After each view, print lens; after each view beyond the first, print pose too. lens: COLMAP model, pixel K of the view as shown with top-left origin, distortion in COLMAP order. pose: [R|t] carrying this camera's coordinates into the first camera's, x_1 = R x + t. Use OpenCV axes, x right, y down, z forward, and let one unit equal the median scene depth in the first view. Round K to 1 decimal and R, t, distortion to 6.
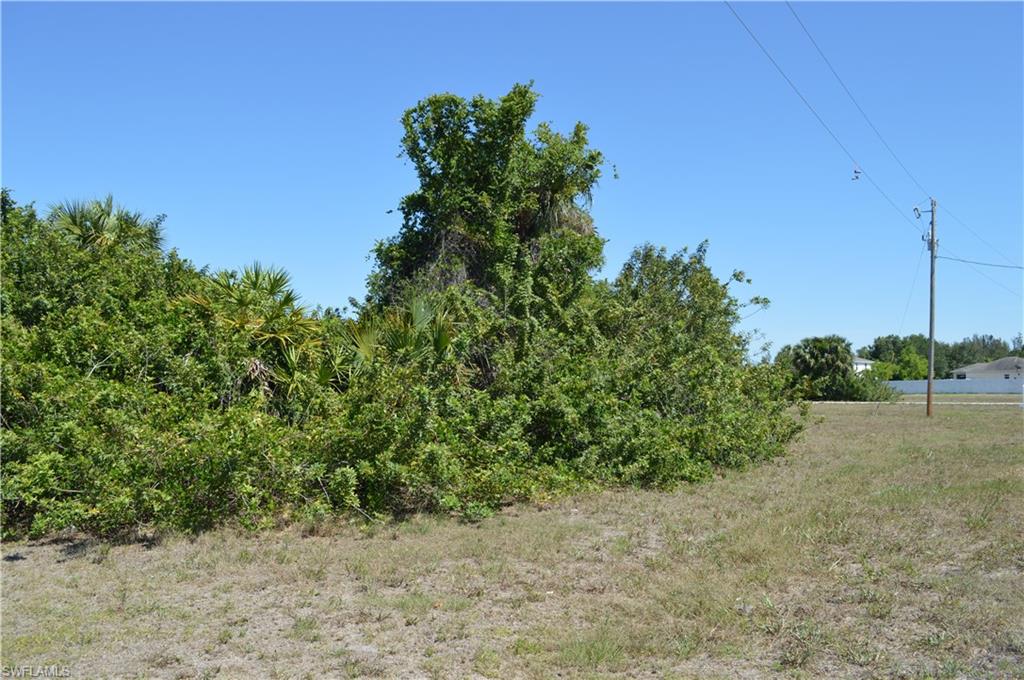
lens RADIAL K [[822.6, 0, 517.1], [0, 822.6, 333.3], [0, 0, 1]] dist [-0.081097, 0.017762]
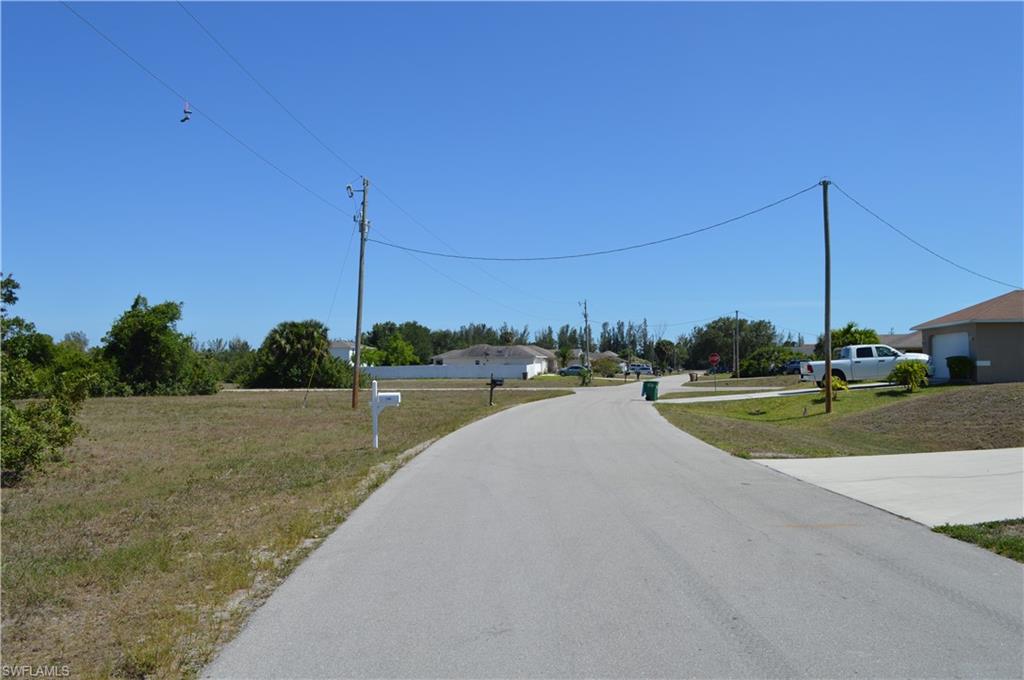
lens RADIAL K [[822.6, 0, 513.1], [0, 822.6, 333.5], [0, 0, 1]] dist [-0.081097, 0.017762]
pose [[0.845353, 0.015314, 0.533989, 0.152412], [-0.025927, 0.999587, 0.012378, -0.000603], [-0.533579, -0.024309, 0.845401, 0.088732]]
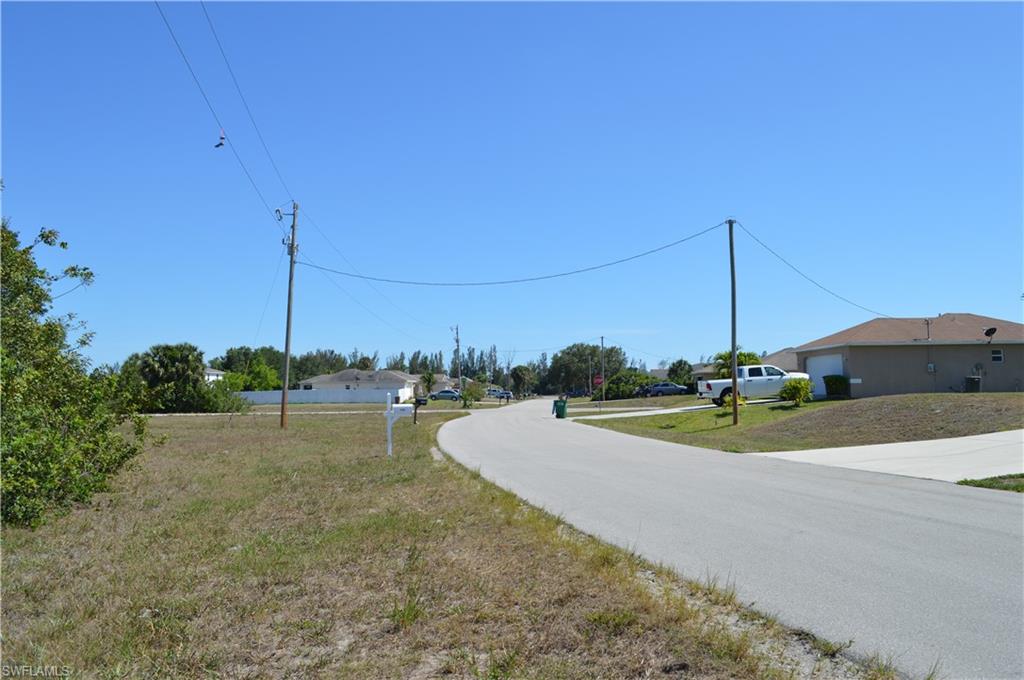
lens RADIAL K [[822.6, 0, 515.6], [0, 822.6, 333.5], [0, 0, 1]] dist [-0.081097, 0.017762]
pose [[0.726770, 0.038596, 0.685796, 0.042700], [-0.029176, 0.999254, -0.025318, 0.007809], [-0.686261, -0.001608, 0.727353, 0.104048]]
